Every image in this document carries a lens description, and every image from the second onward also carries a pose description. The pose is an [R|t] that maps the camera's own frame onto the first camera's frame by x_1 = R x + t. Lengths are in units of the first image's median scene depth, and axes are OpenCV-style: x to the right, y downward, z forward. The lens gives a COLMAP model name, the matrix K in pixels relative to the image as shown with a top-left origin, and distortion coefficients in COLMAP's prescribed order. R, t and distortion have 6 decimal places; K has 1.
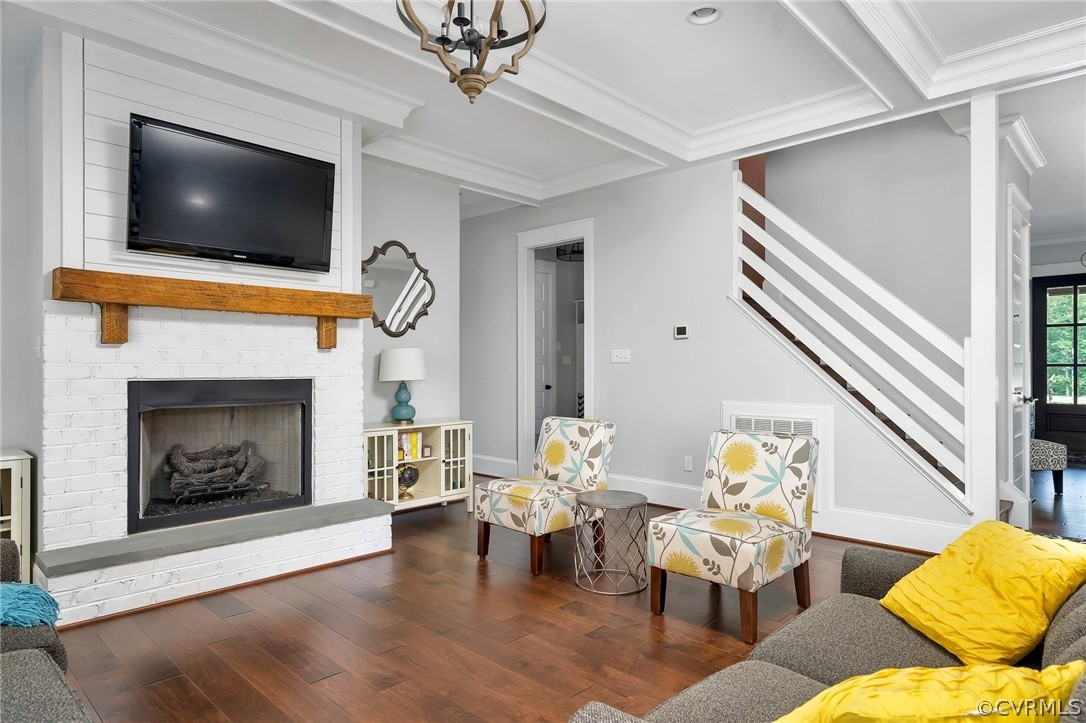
lens RADIAL K [[635.7, 0, 534.5], [0, 635.7, 359.8], [0, 0, 1]] dist [-0.000023, 0.000655]
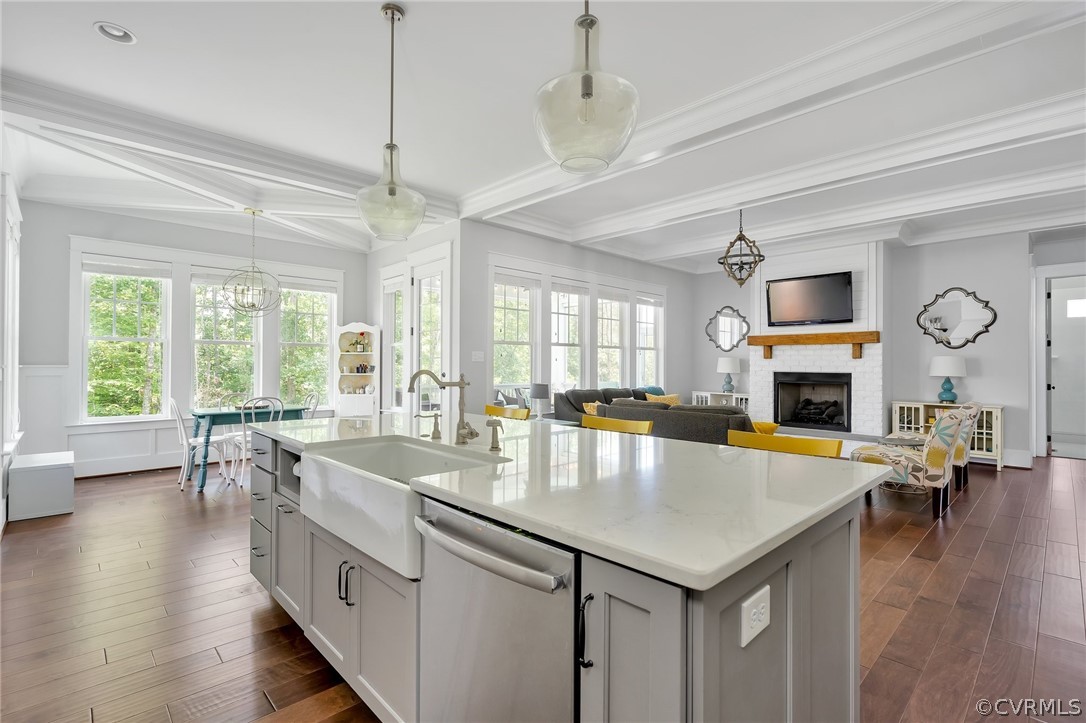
lens RADIAL K [[509.2, 0, 543.6], [0, 509.2, 364.1], [0, 0, 1]] dist [-0.001261, -0.000139]
pose [[-0.020208, 0.001016, -0.999795, 1.471869], [0.007824, 0.999969, 0.000858, -0.010173], [0.999765, -0.007805, -0.020215, 0.017565]]
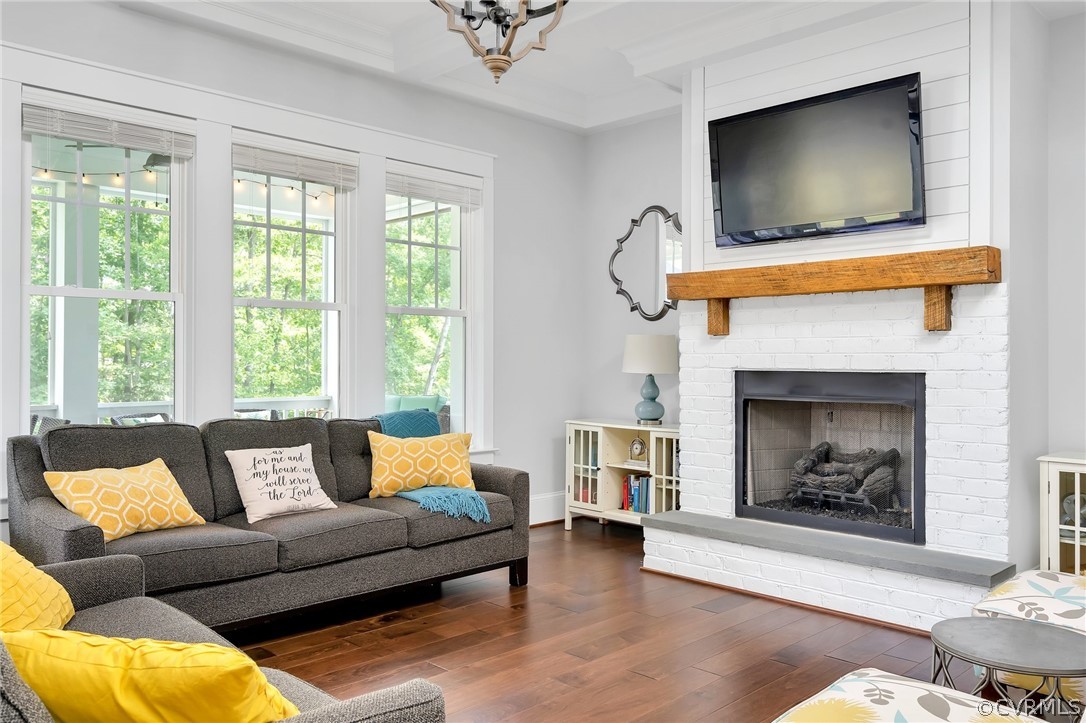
lens RADIAL K [[853.7, 0, 536.5], [0, 853.7, 360.3], [0, 0, 1]] dist [-0.000694, -0.002697]
pose [[-0.032038, 0.003084, -0.999482, 0.692818], [0.012050, 0.999924, 0.002699, 0.007662], [0.999414, -0.011958, -0.032073, 0.639669]]
